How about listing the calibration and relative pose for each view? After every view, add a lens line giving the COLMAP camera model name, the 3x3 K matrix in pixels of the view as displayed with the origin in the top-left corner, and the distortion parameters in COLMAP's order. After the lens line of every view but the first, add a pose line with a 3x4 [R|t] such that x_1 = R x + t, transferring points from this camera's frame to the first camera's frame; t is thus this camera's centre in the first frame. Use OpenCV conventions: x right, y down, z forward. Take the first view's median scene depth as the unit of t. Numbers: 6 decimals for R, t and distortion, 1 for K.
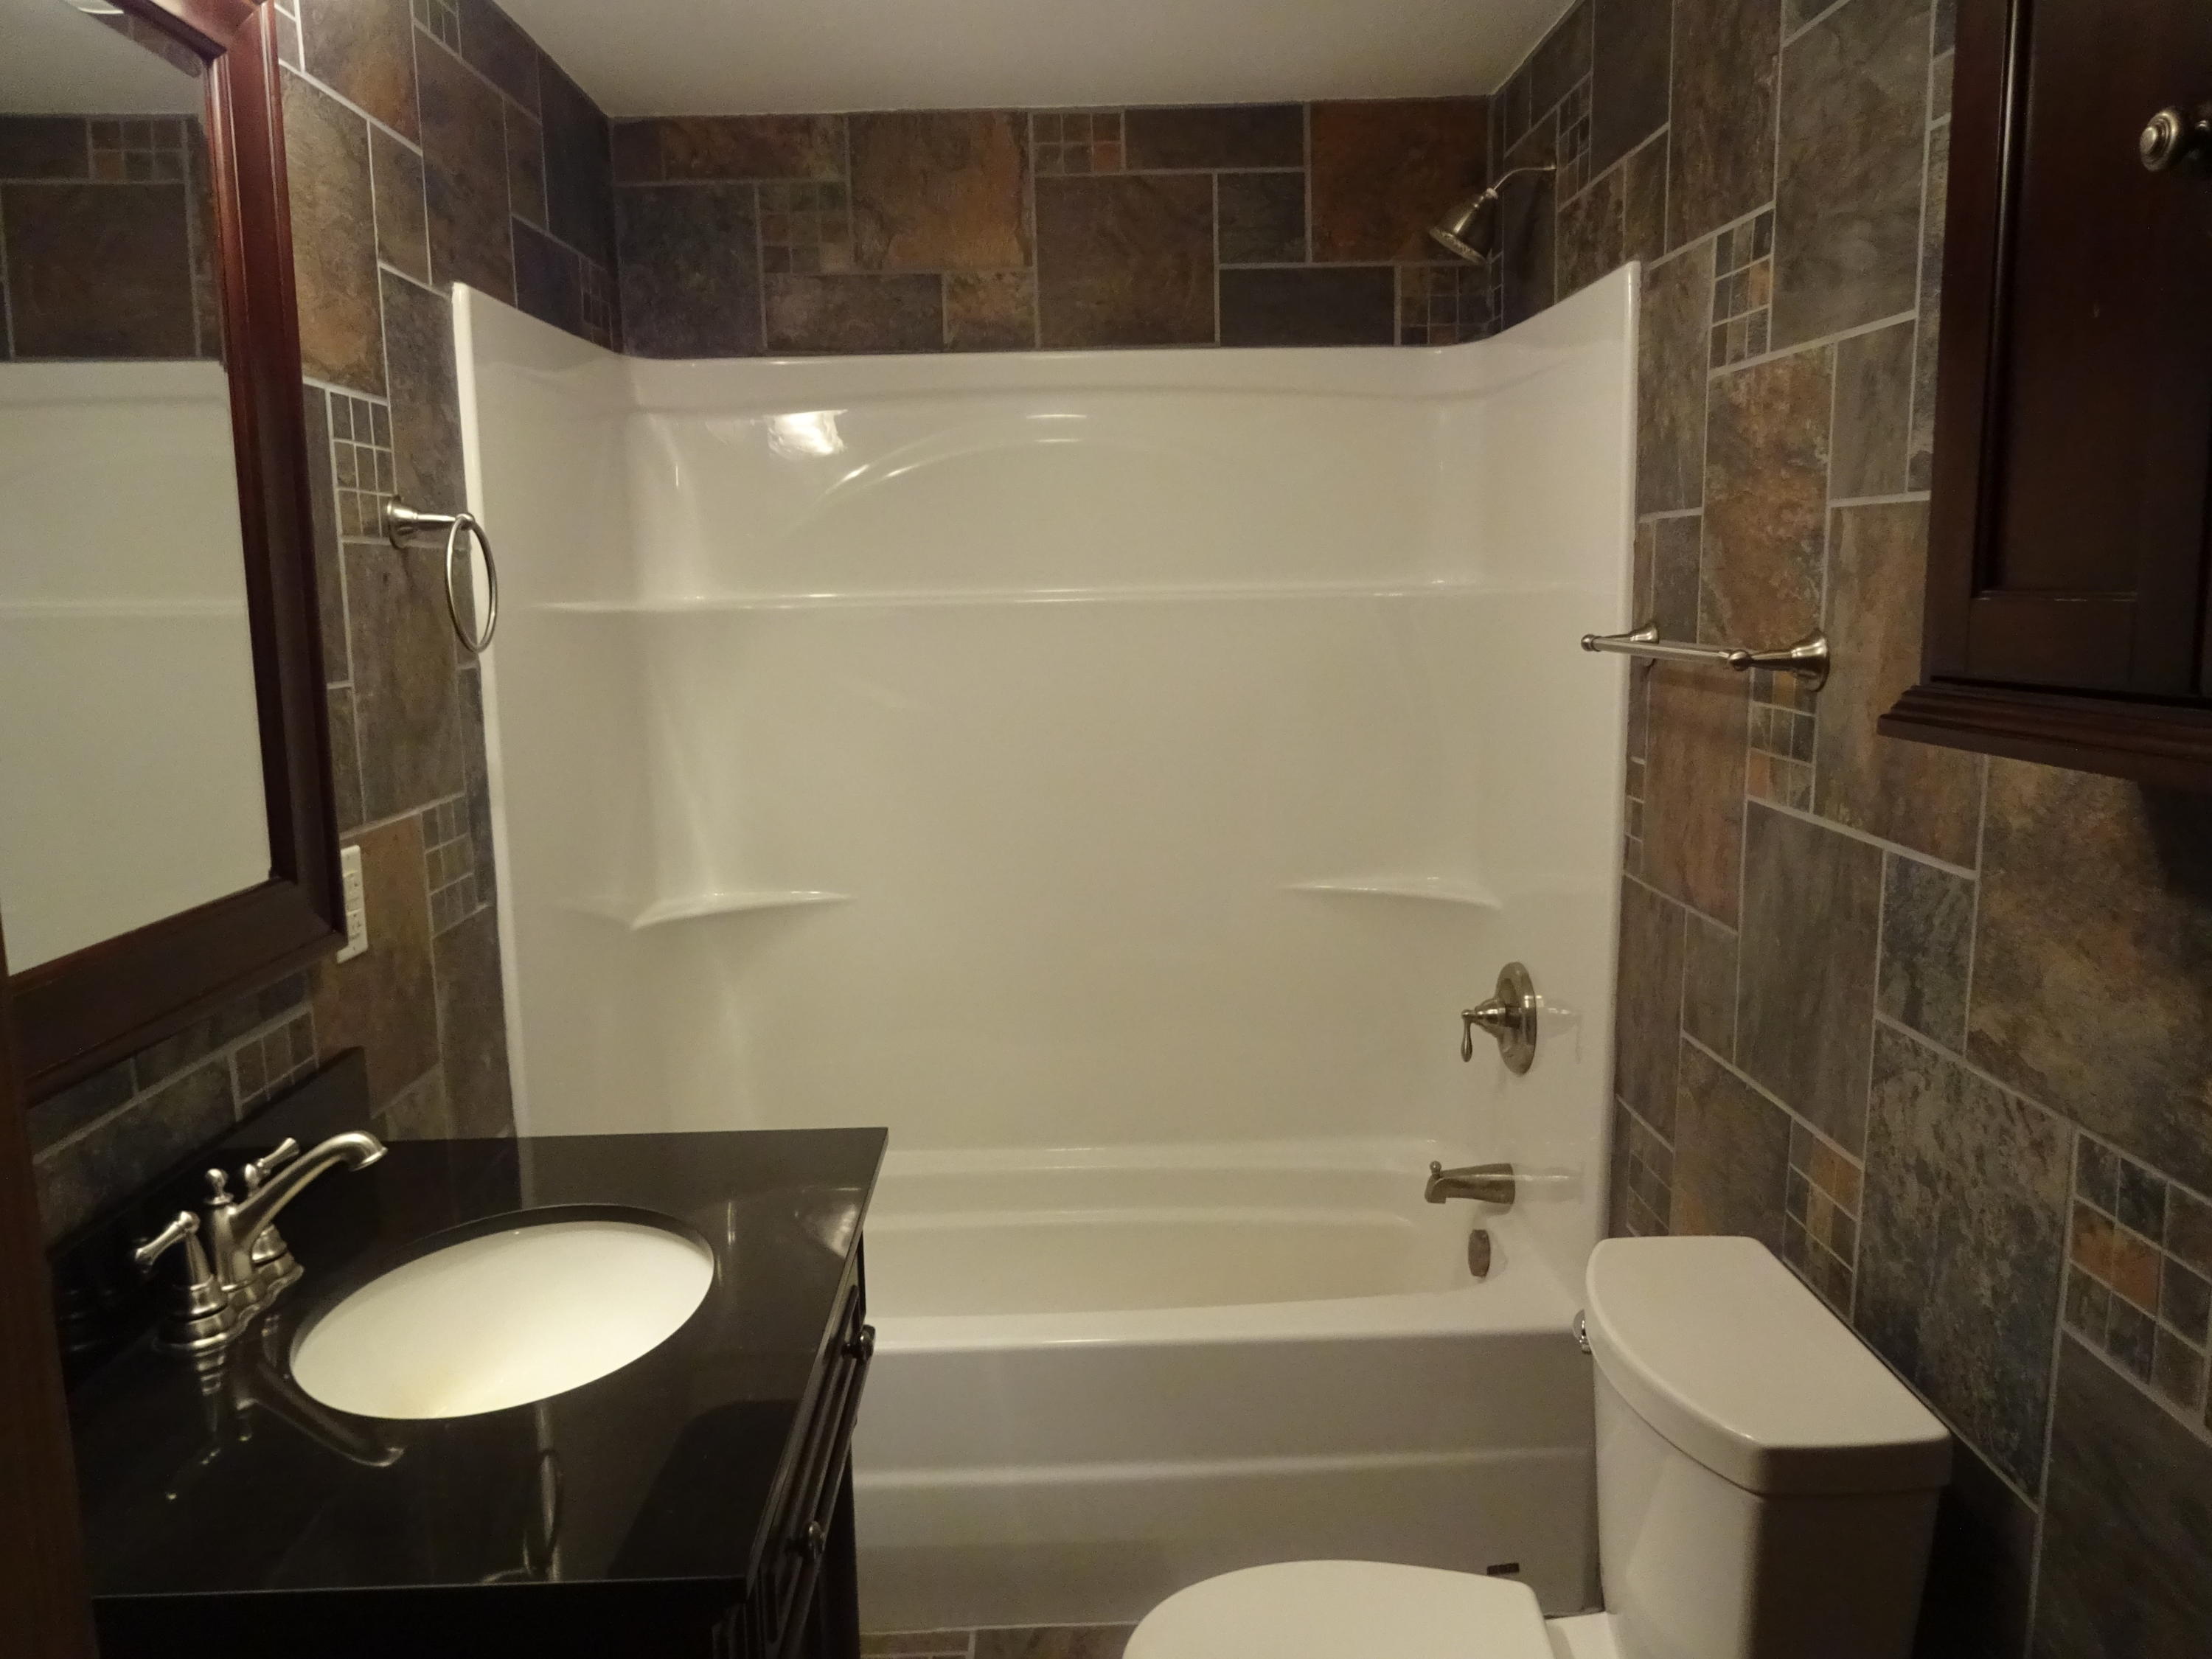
lens RADIAL K [[1631.0, 0, 1106.0], [0, 1631.0, 829.5], [0, 0, 1]] dist [-0.018918, -0.001827]
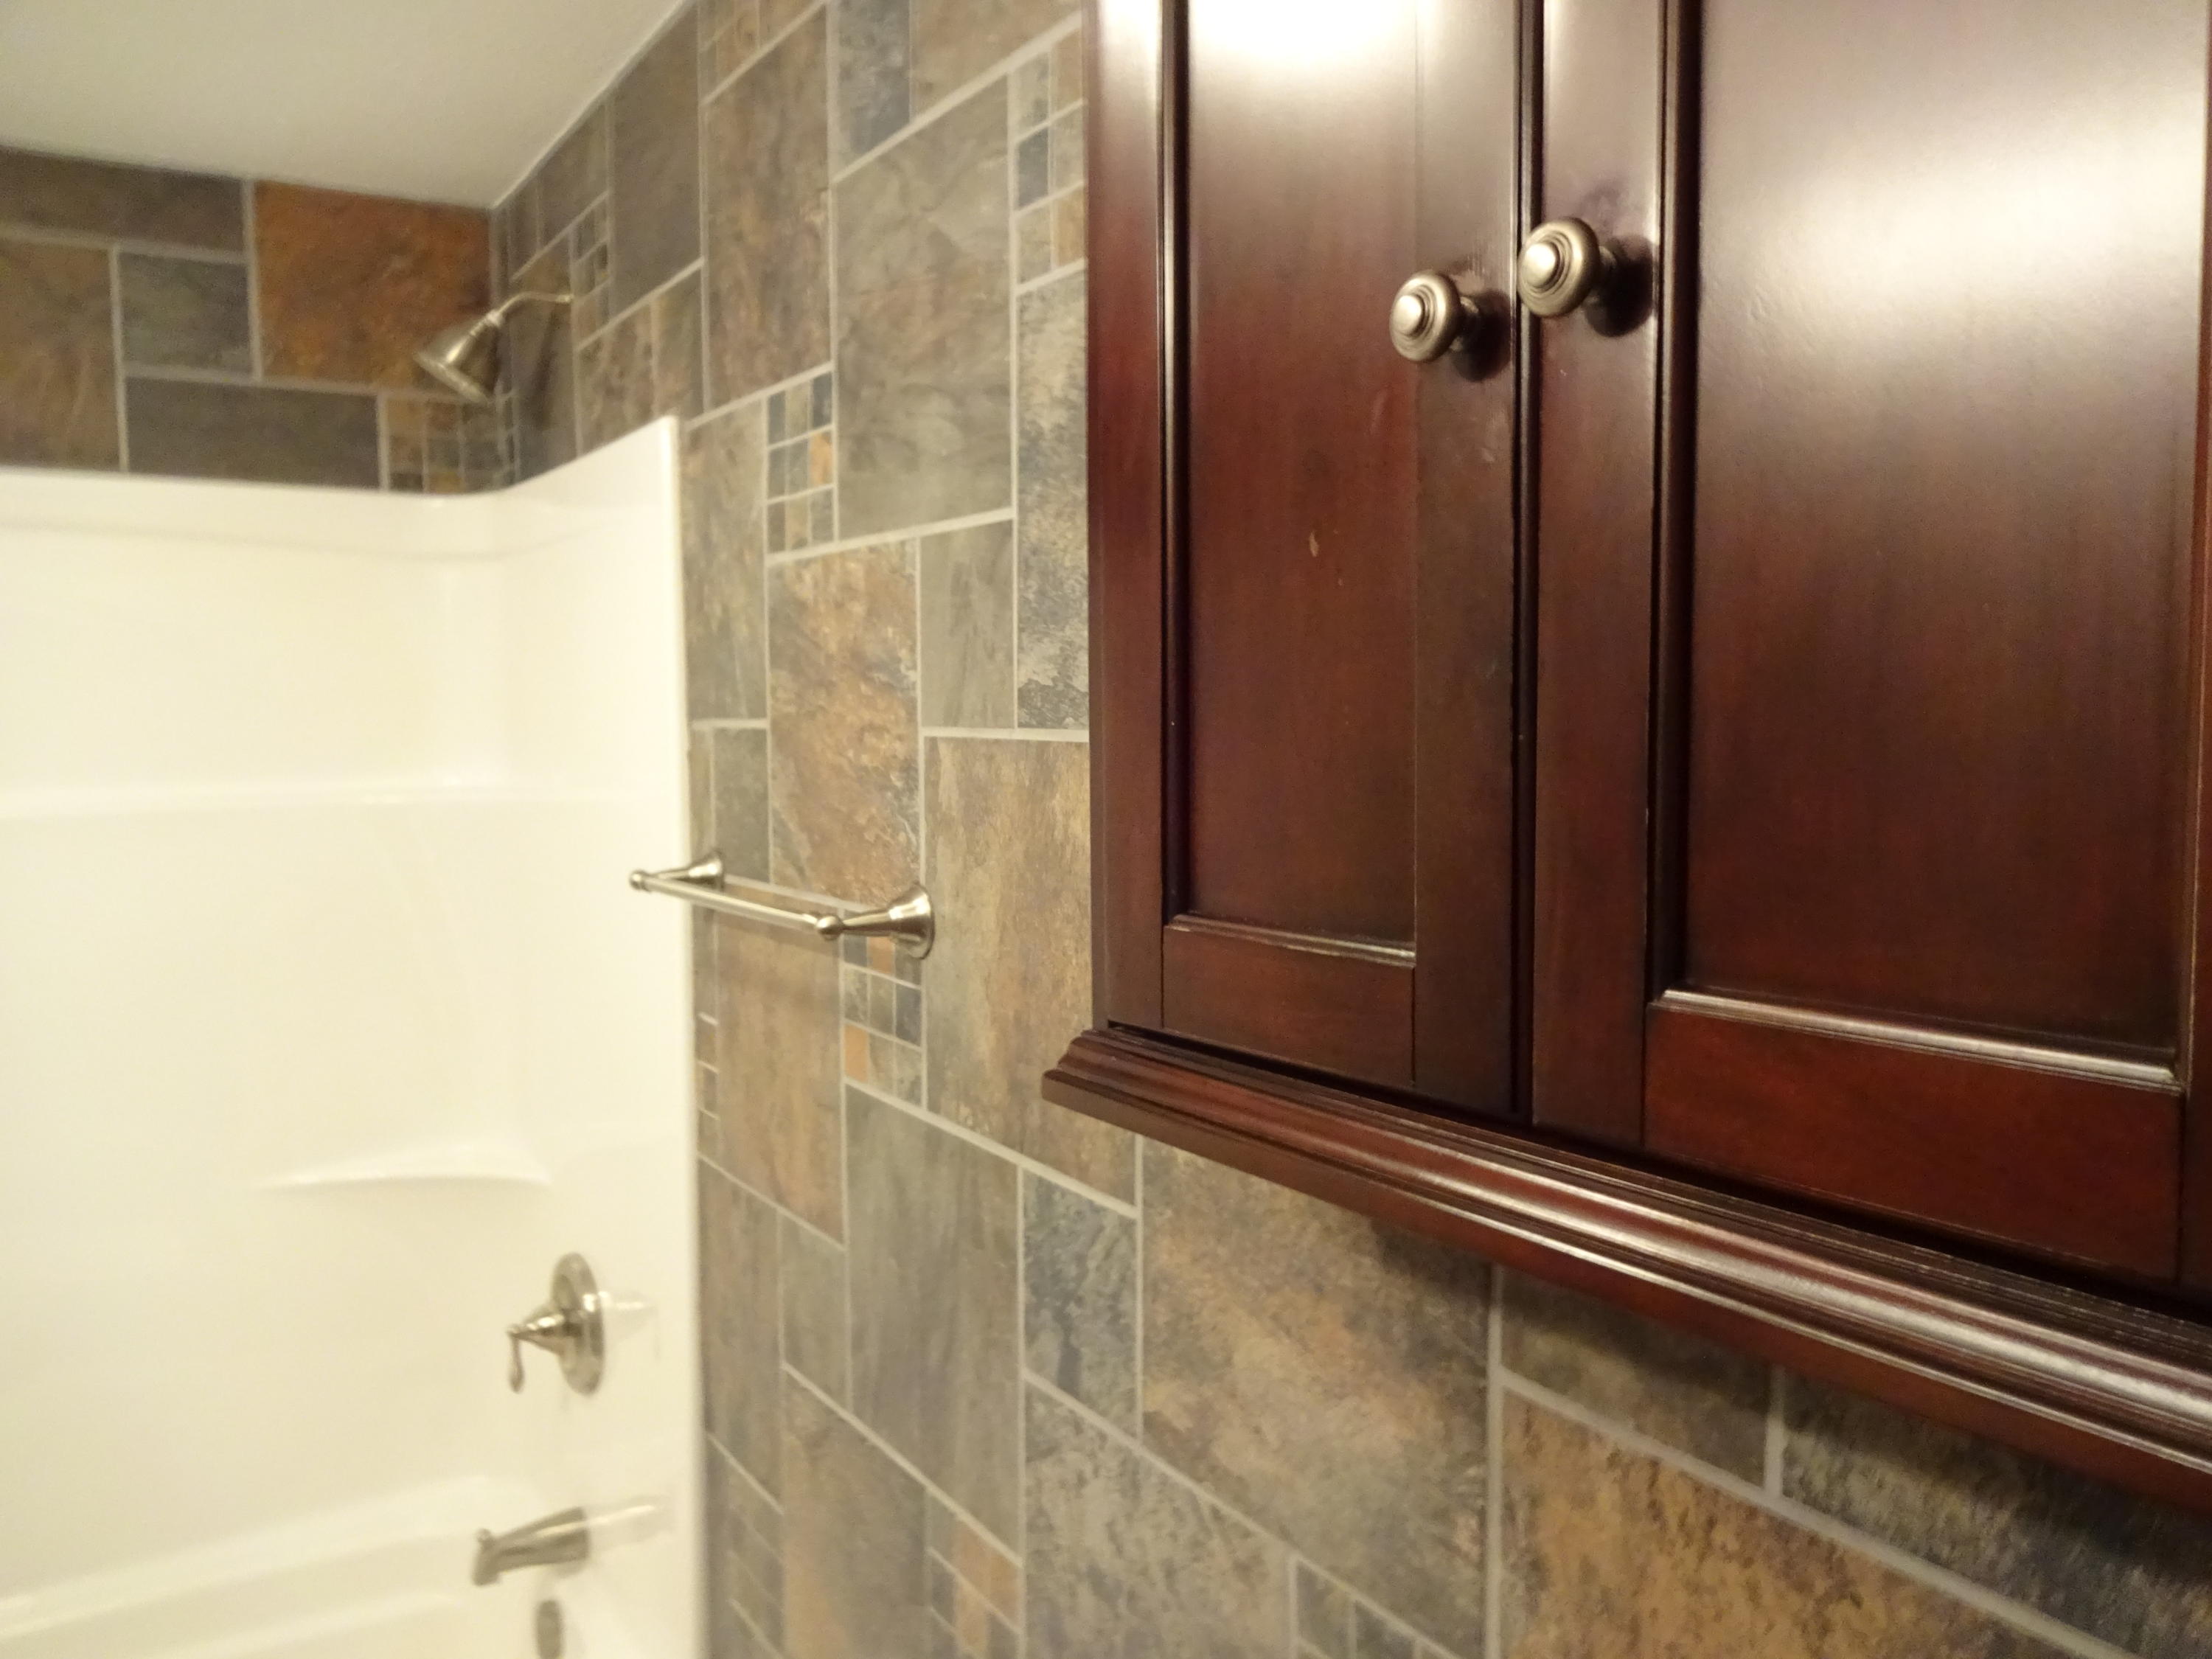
lens RADIAL K [[1631.0, 0, 1106.0], [0, 1631.0, 829.5], [0, 0, 1]] dist [-0.018918, -0.001827]
pose [[0.846253, -0.029076, 0.531987, 0.071344], [0.074823, 0.995100, -0.064635, -0.075777], [-0.527501, 0.094502, 0.844282, 0.217937]]
